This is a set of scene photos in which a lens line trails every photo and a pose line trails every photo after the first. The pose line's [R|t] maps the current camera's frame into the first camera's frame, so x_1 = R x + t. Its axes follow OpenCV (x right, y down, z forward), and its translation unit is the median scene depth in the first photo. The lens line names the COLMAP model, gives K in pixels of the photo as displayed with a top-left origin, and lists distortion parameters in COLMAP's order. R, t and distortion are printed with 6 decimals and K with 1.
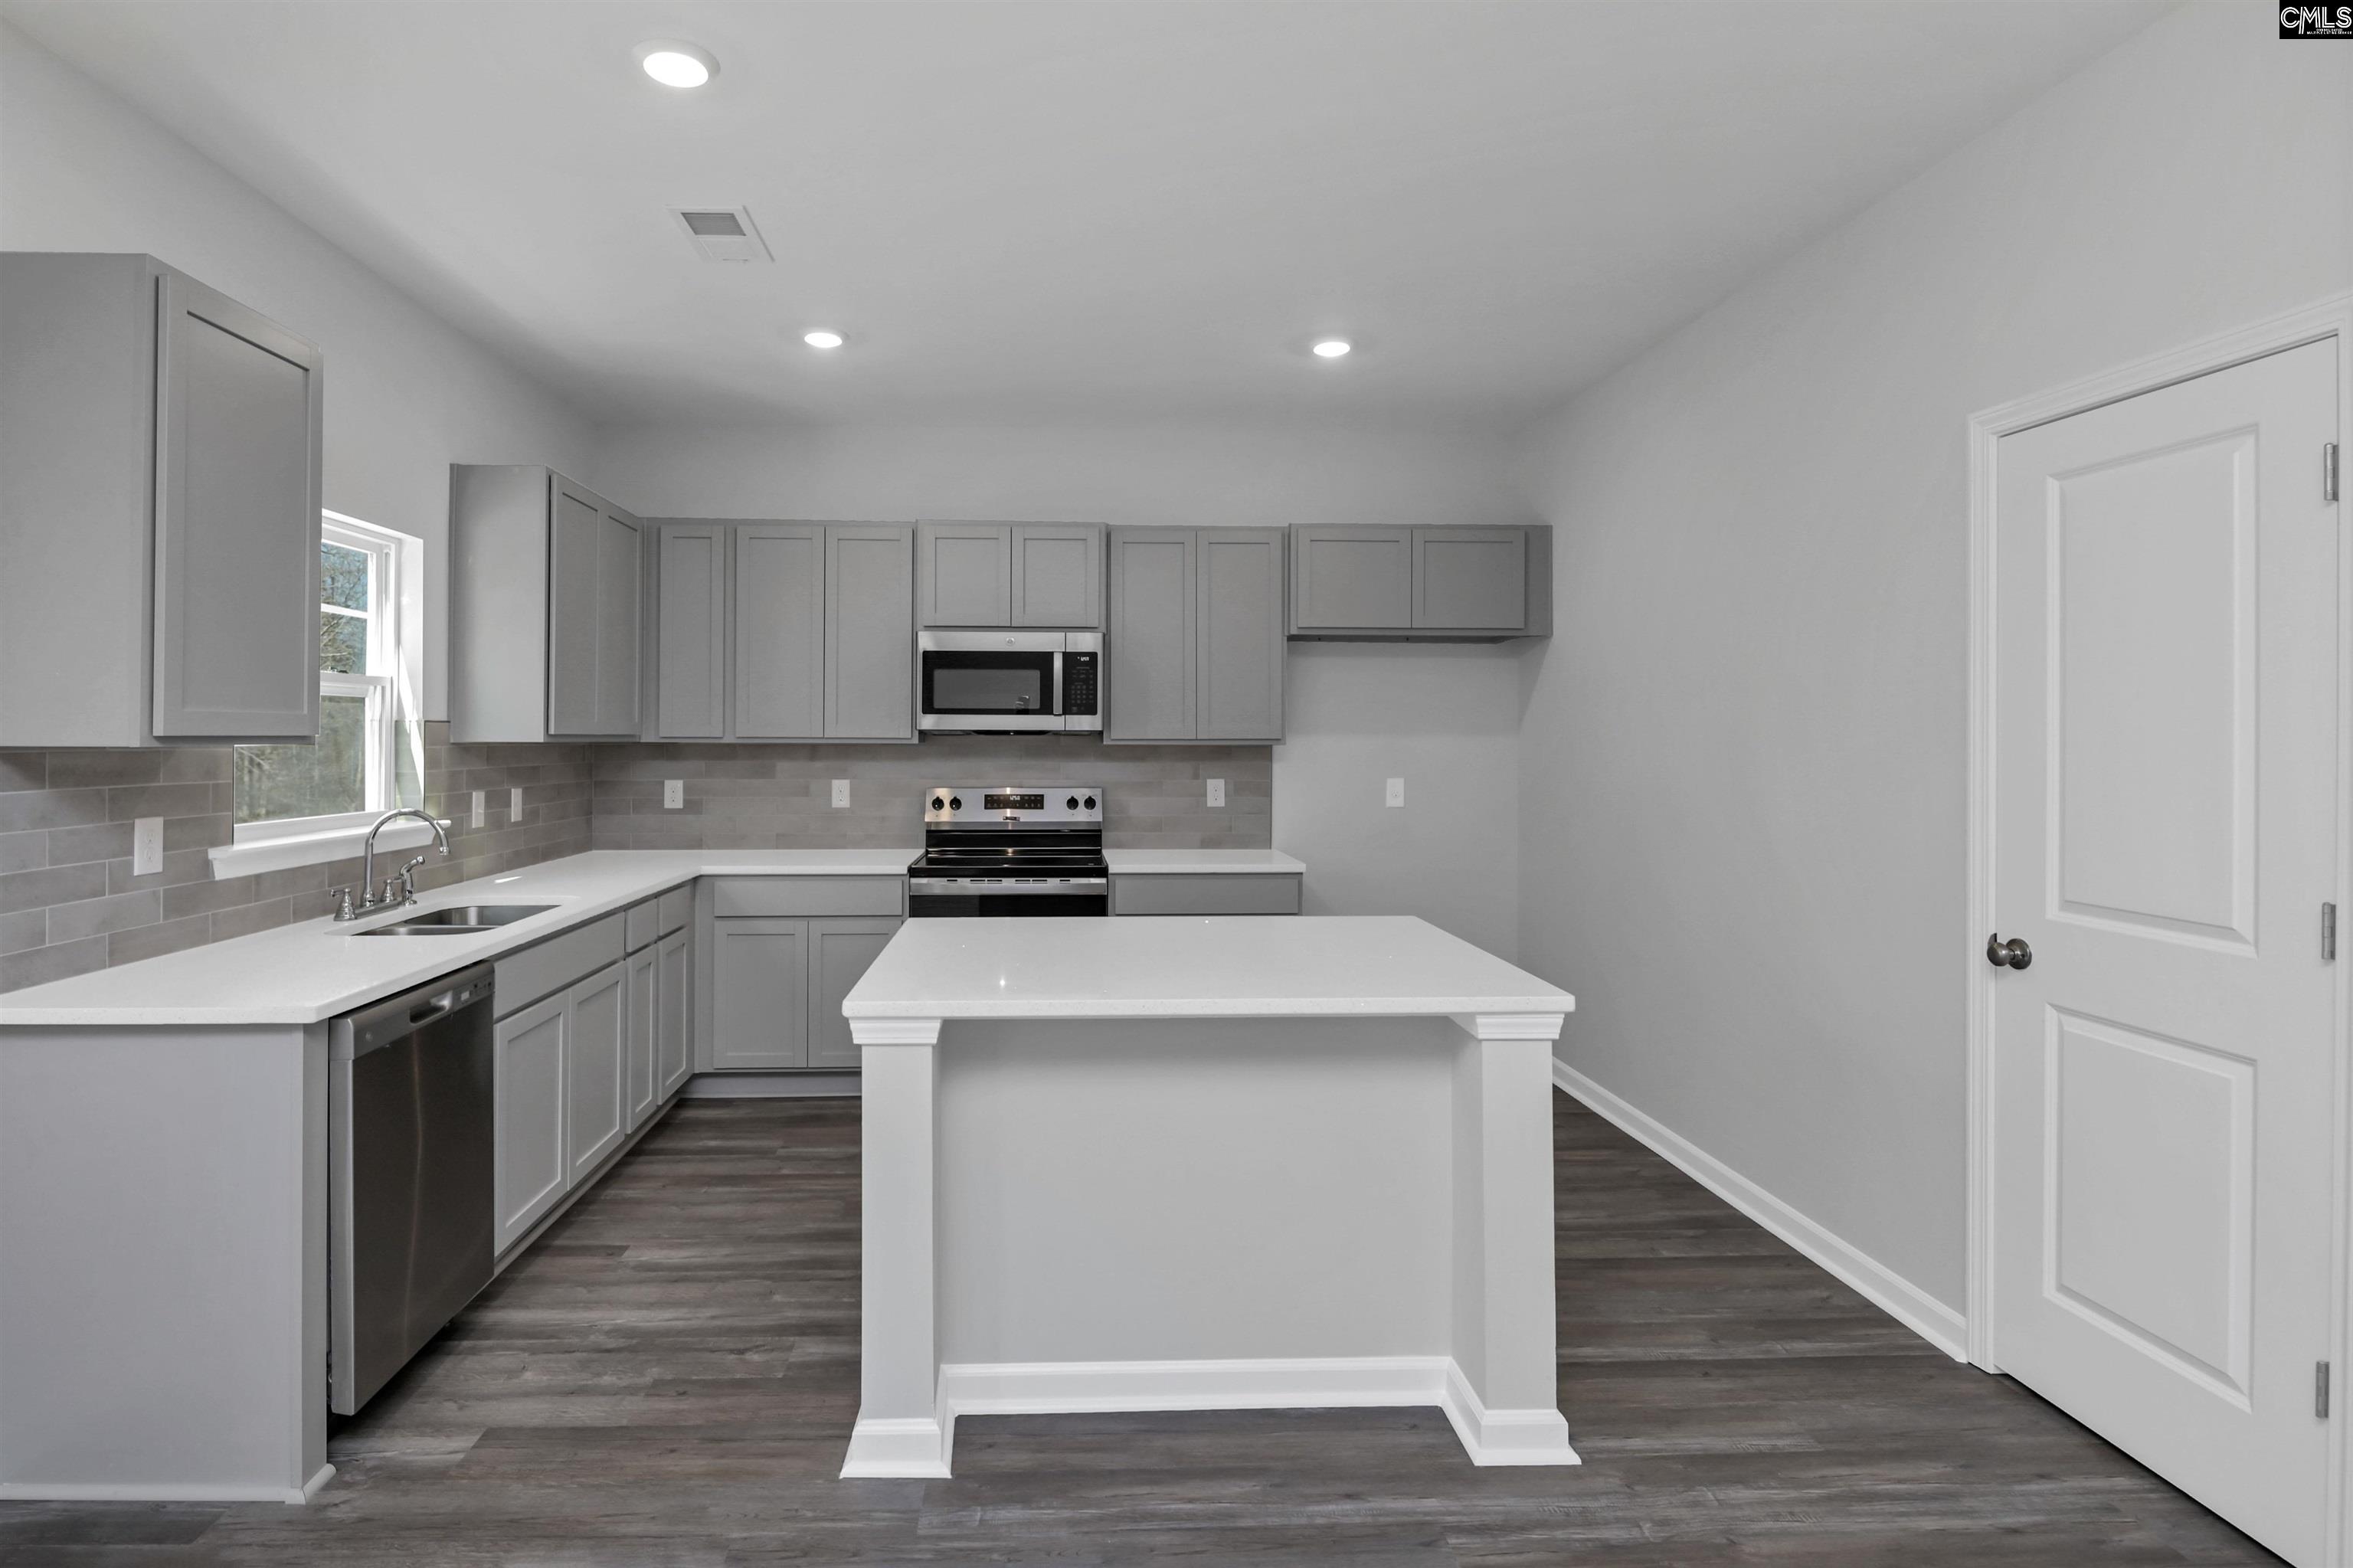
lens RADIAL K [[1244.2, 0, 1168.0], [0, 1244.2, 735.7], [0, 0, 1]] dist [-0.000131, -0.000024]
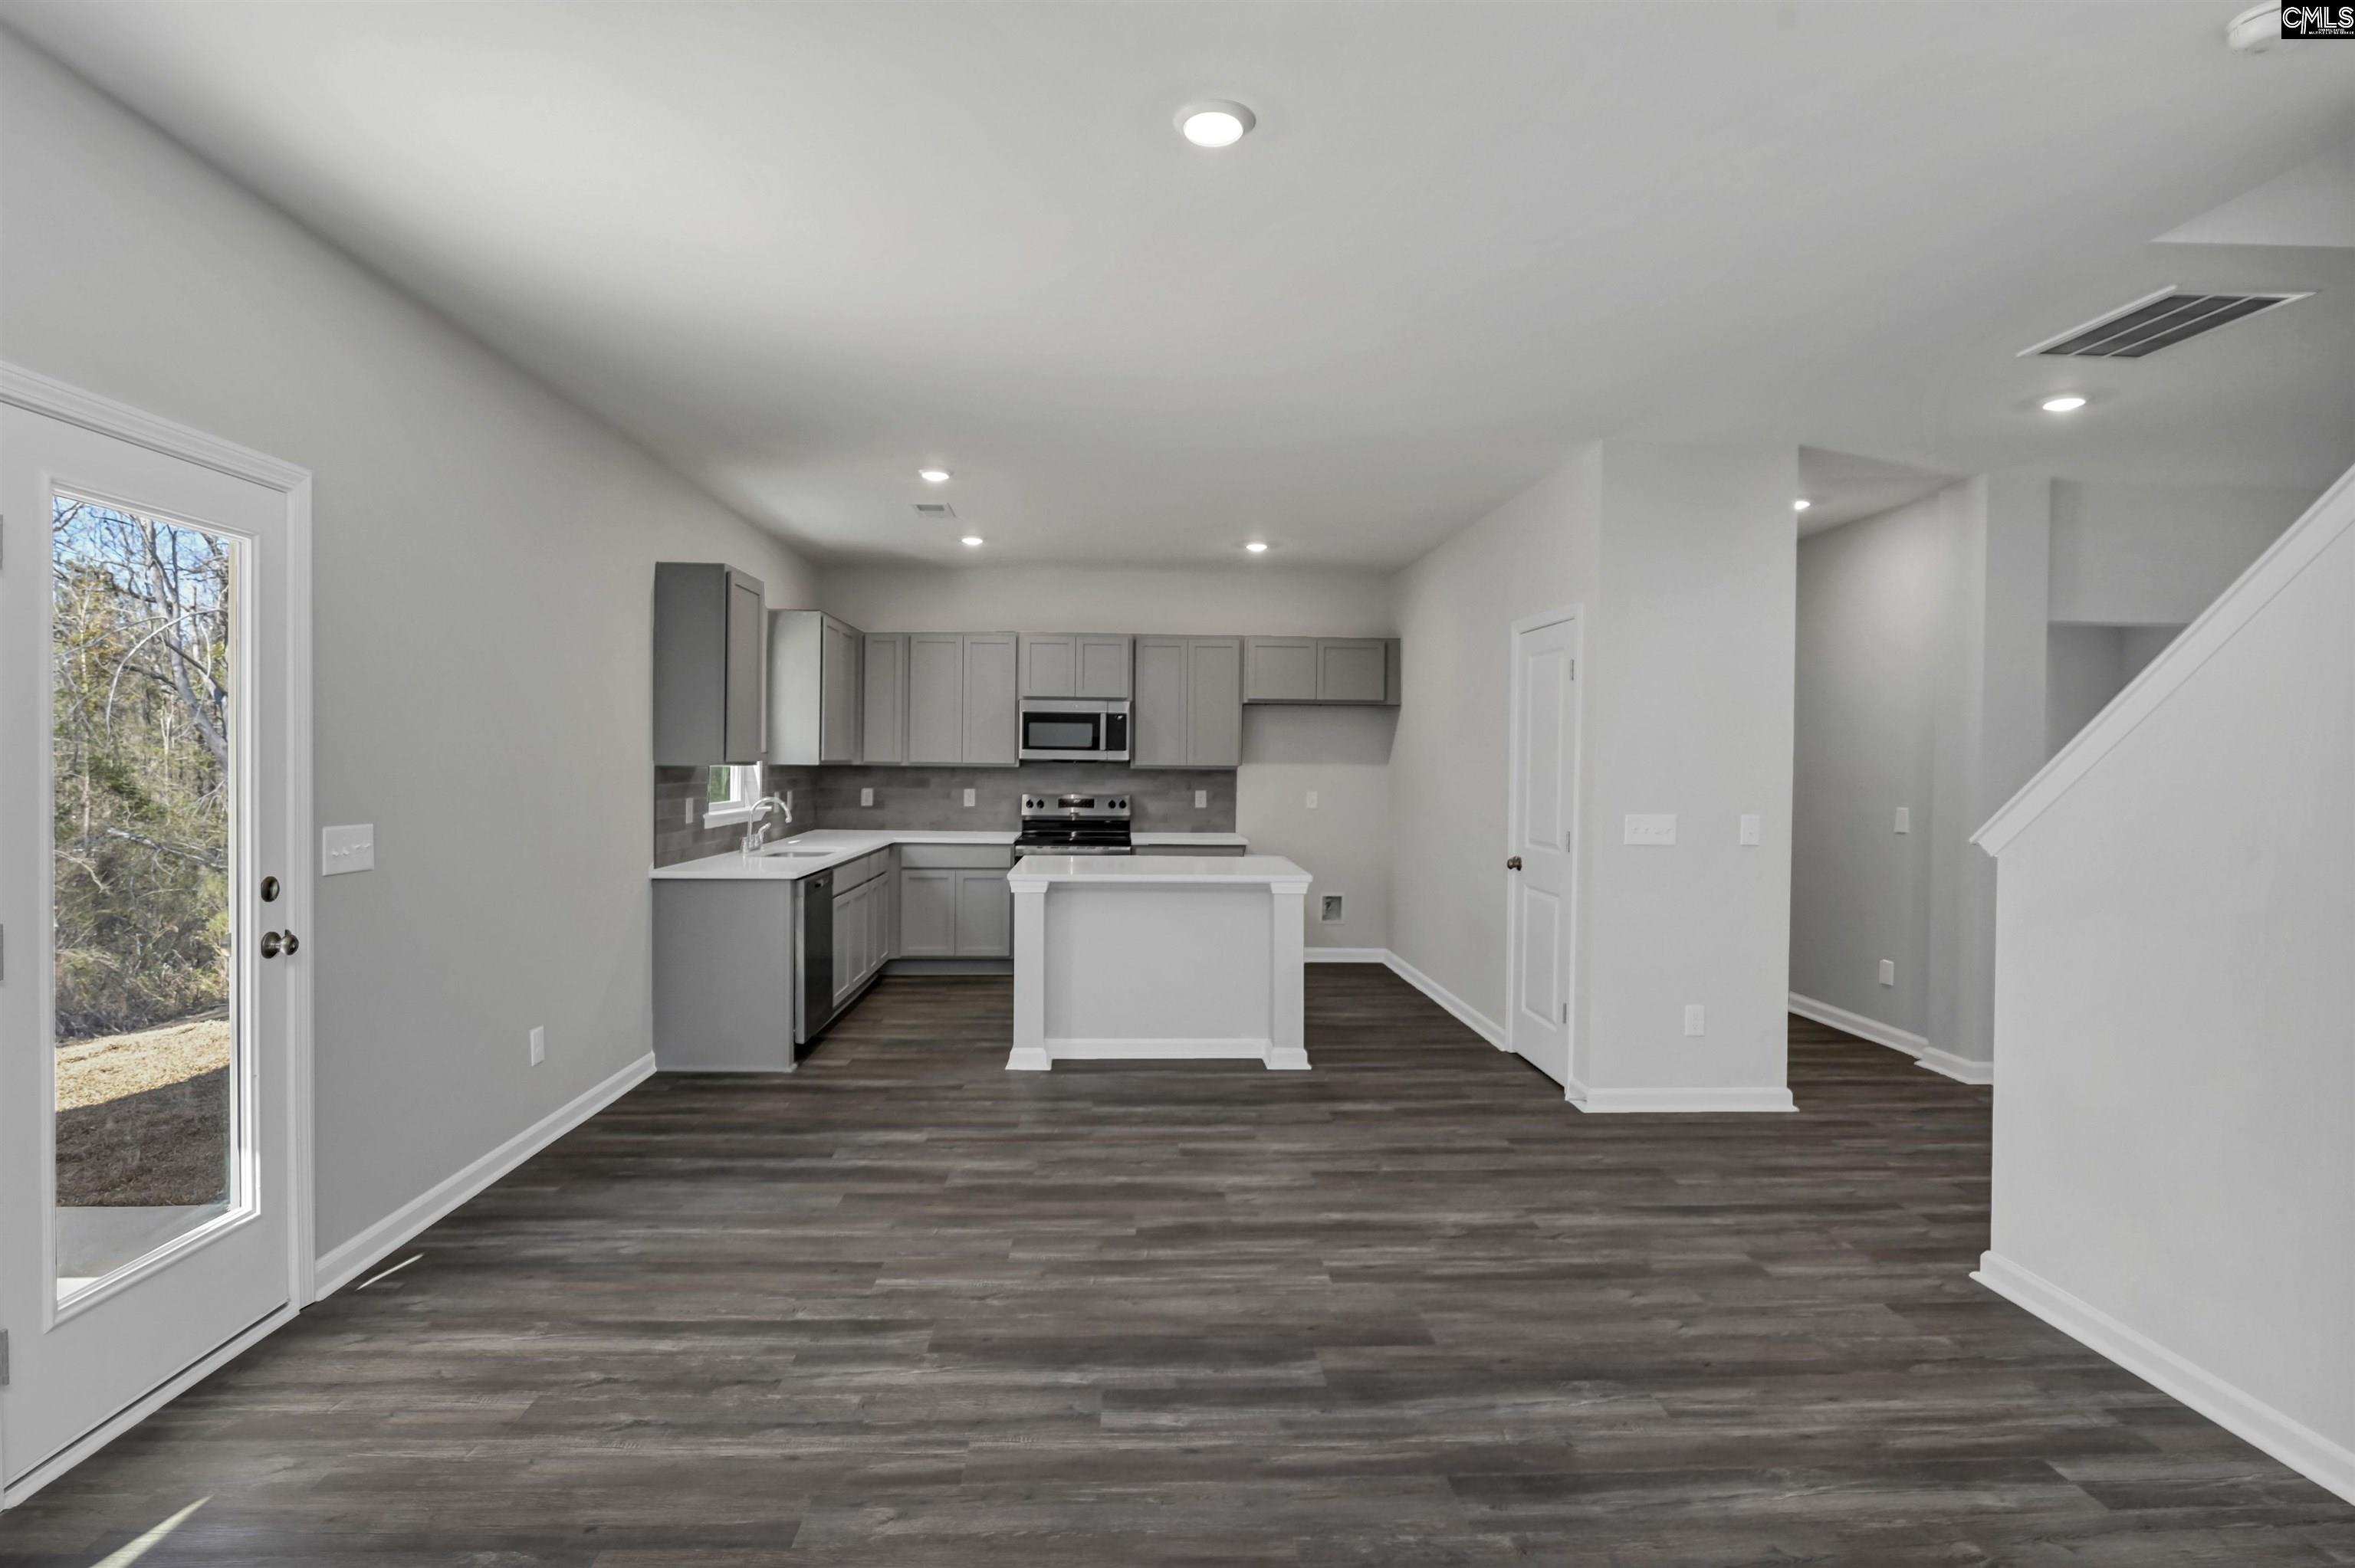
lens RADIAL K [[1220.9, 0, 1177.5], [0, 1220.9, 784.0], [0, 0, 1]] dist [0.000007, -0.000007]
pose [[0.999270, 0.008441, -0.037270, 0.071749], [-0.007726, 0.999784, 0.019294, -0.004278], [0.037425, -0.018992, 0.999119, -0.625877]]
